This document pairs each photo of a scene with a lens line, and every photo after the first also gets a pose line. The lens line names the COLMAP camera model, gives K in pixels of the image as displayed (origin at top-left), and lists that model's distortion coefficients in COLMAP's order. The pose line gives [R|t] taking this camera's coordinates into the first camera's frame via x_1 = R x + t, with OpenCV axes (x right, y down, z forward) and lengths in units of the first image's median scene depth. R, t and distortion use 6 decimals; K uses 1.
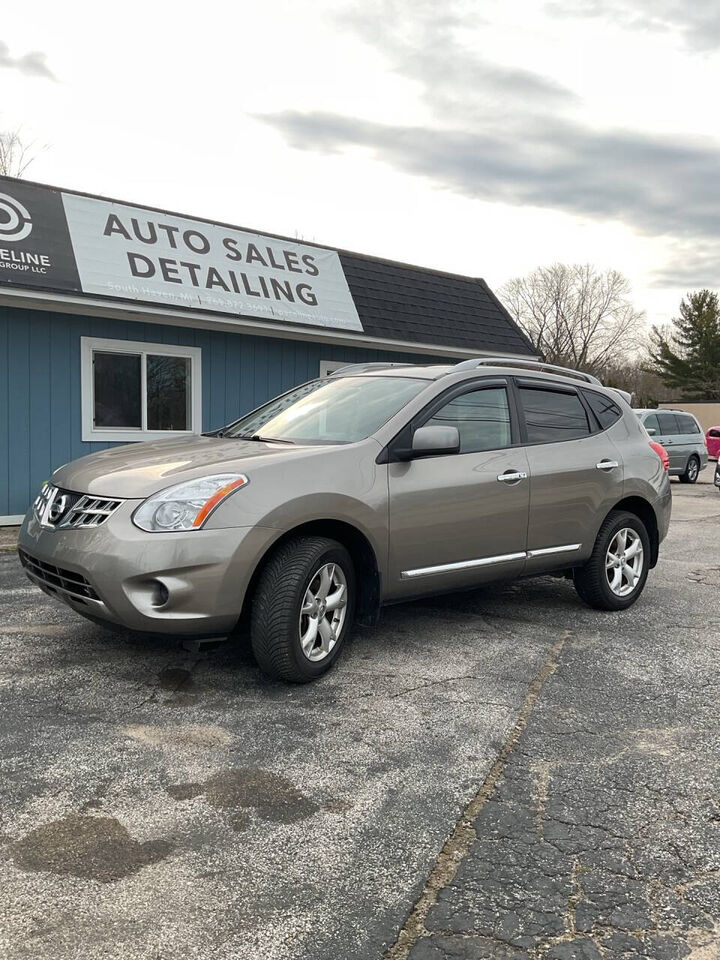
lens RADIAL K [[797.6, 0, 361.8], [0, 797.6, 461.7], [0, 0, 1]] dist [0.032263, -0.059052]
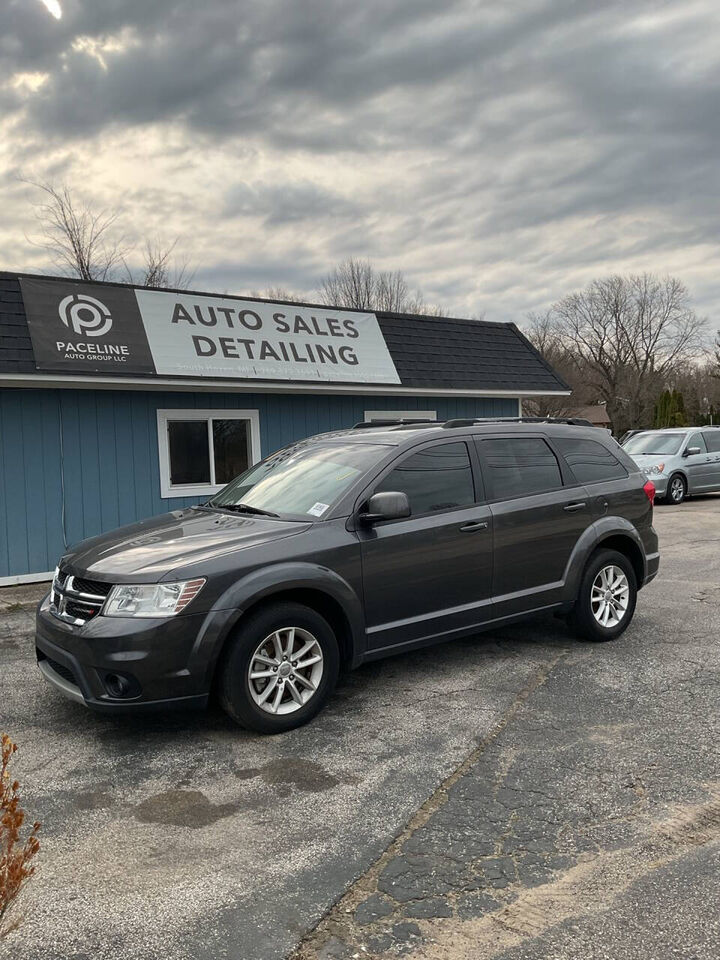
lens RADIAL K [[797.6, 0, 358.3], [0, 797.6, 451.2], [0, 0, 1]] dist [0.032263, -0.059052]
pose [[0.994496, -0.055745, -0.088713, 0.073607], [0.052014, 0.997685, -0.043819, -0.048052], [0.090950, 0.038963, 0.995093, -0.230931]]
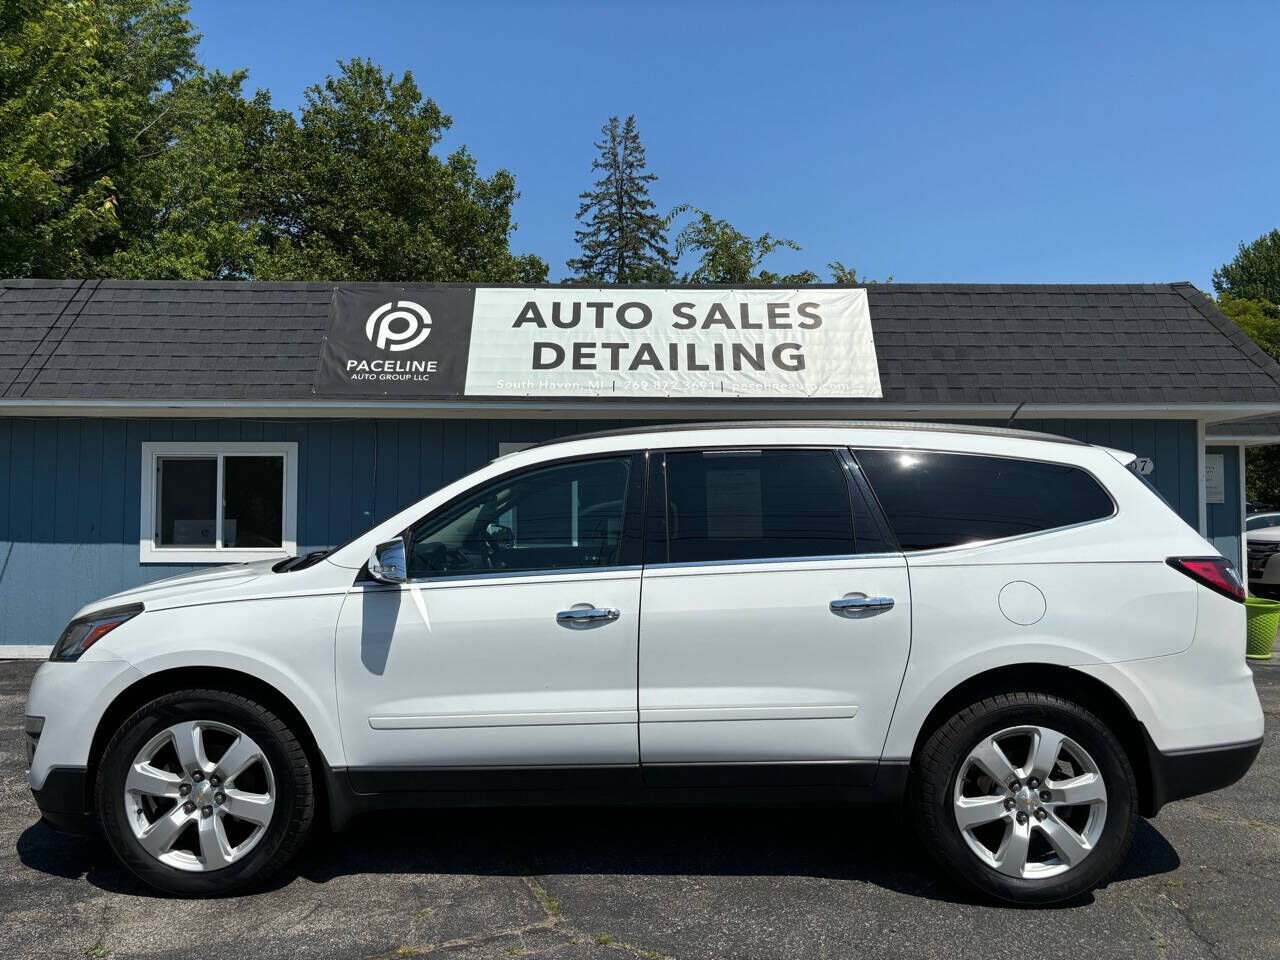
lens RADIAL K [[881.1, 0, 644.8], [0, 881.1, 481.5], [0, 0, 1]] dist [0.027910, -0.039964]
pose [[0.749120, -0.044010, -0.660971, 0.706291], [-0.009939, 0.996932, -0.077644, -0.065535], [0.662360, 0.064734, 0.746384, 0.634744]]
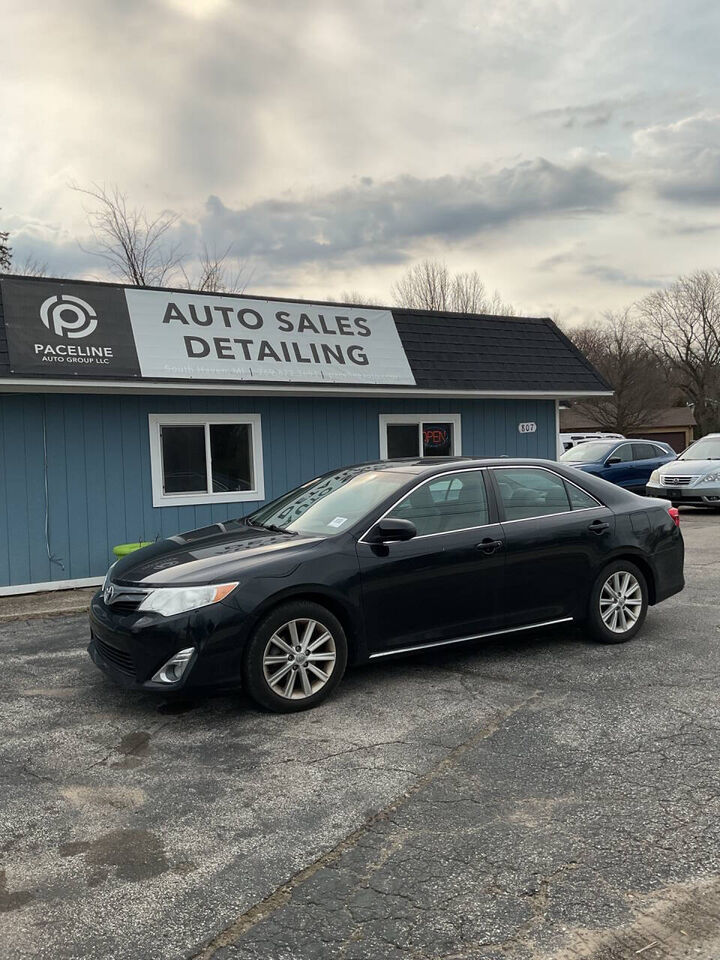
lens RADIAL K [[797.6, 0, 361.1], [0, 797.6, 442.1], [0, 0, 1]] dist [0.032263, -0.059052]
pose [[0.980322, -0.060758, -0.187820, 0.250756], [0.049217, 0.996637, -0.065513, -0.049268], [0.191169, 0.054980, 0.980016, -0.061112]]
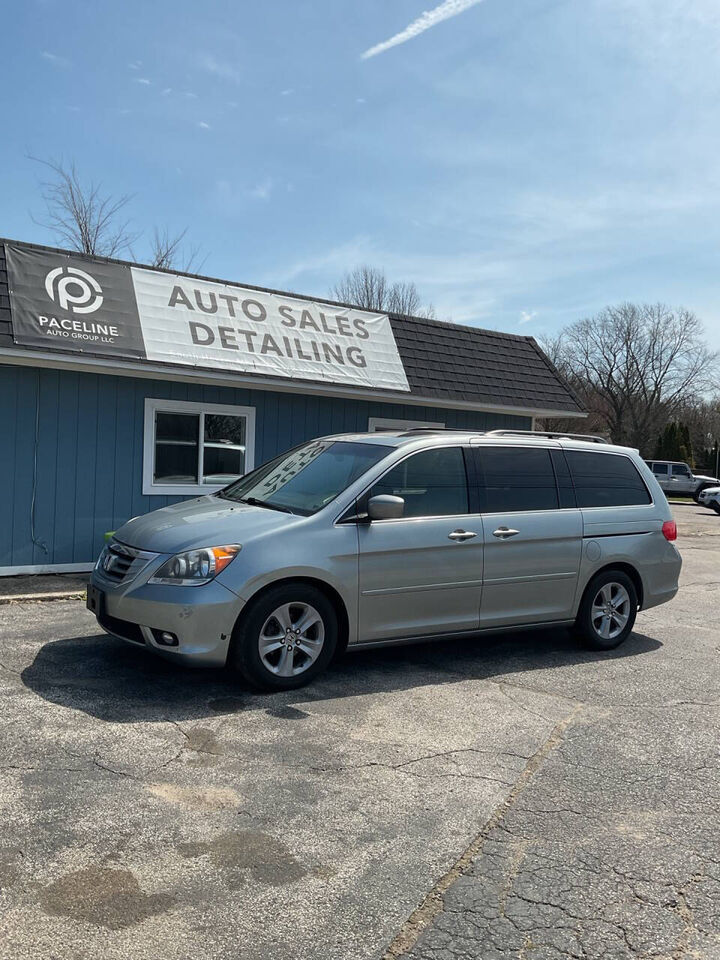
lens RADIAL K [[797.6, 0, 361.1], [0, 797.6, 450.7], [0, 0, 1]] dist [0.032263, -0.059052]
pose [[0.996176, 0.017008, -0.085693, 0.057970], [-0.021908, 0.998158, -0.056577, -0.052356], [0.084573, 0.058238, 0.994714, -0.079475]]
